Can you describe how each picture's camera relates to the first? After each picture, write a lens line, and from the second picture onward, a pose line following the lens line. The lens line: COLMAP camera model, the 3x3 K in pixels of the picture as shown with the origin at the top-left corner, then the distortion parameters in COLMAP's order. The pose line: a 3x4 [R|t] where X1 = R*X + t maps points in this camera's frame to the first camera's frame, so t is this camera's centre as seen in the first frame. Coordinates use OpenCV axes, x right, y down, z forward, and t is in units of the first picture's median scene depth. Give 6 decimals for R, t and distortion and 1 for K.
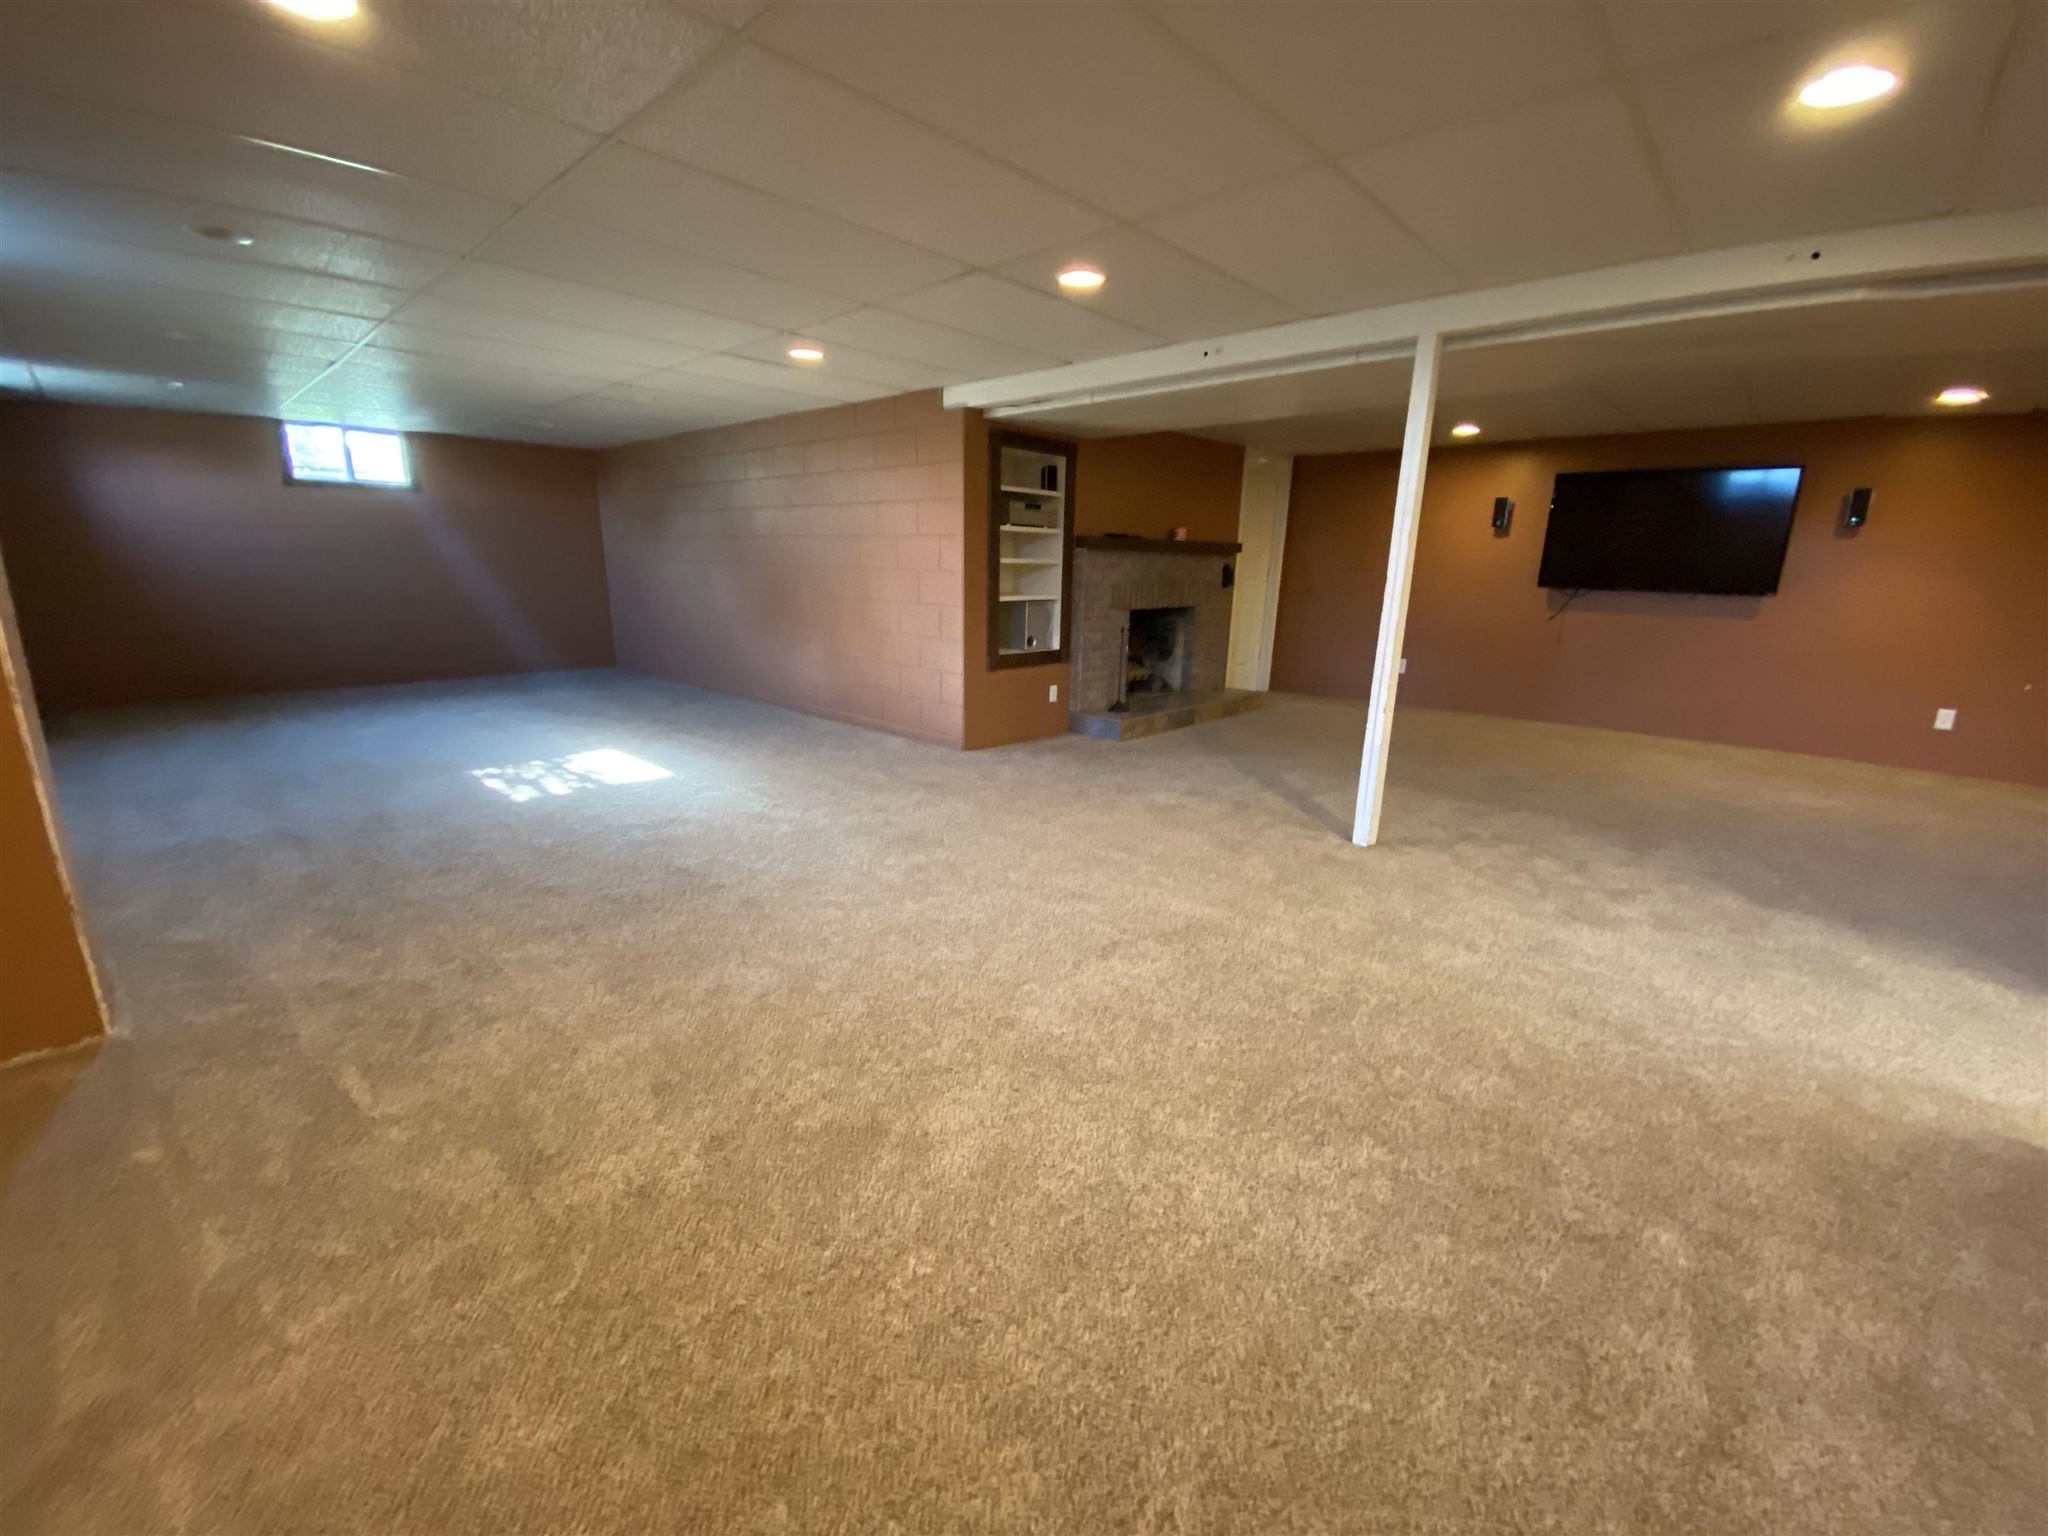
lens RADIAL K [[832.7, 0, 1021.9], [0, 832.7, 780.6], [0, 0, 1]] dist [0.020722, -0.020448]
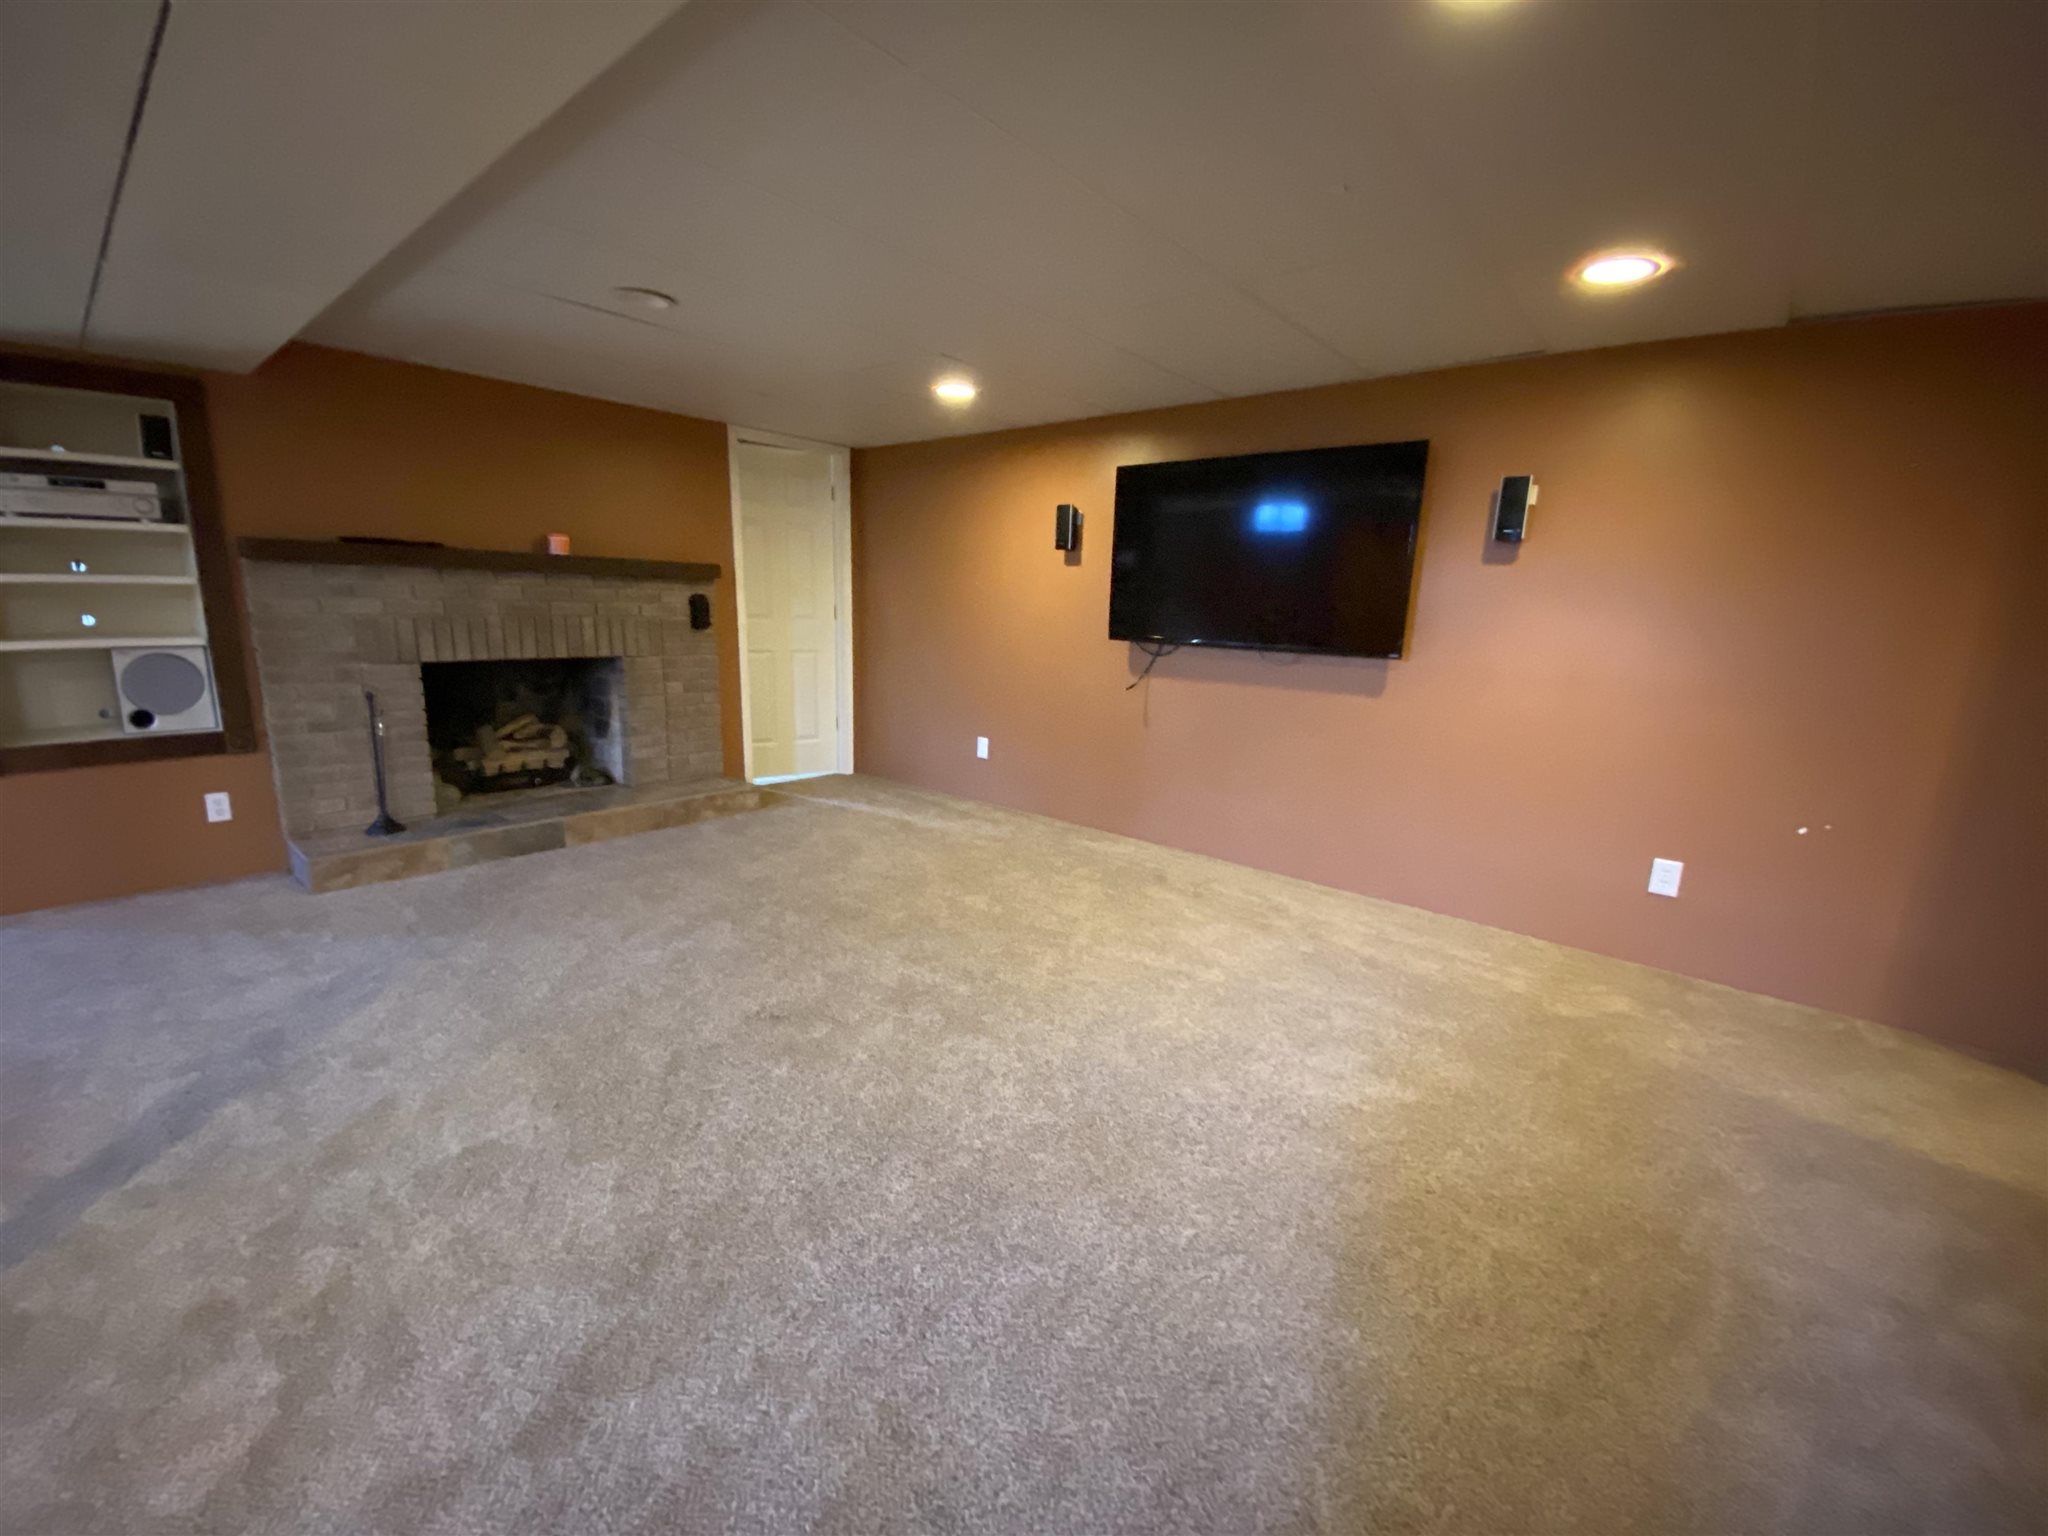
lens RADIAL K [[826.9, 0, 1021.7], [0, 826.9, 781.1], [0, 0, 1]] dist [0.050098, -0.039866]
pose [[0.998367, 0.007025, 0.056693, 0.542904], [-0.004662, 0.999119, -0.041705, -0.097440], [-0.056936, 0.041373, 0.997520, 0.377143]]
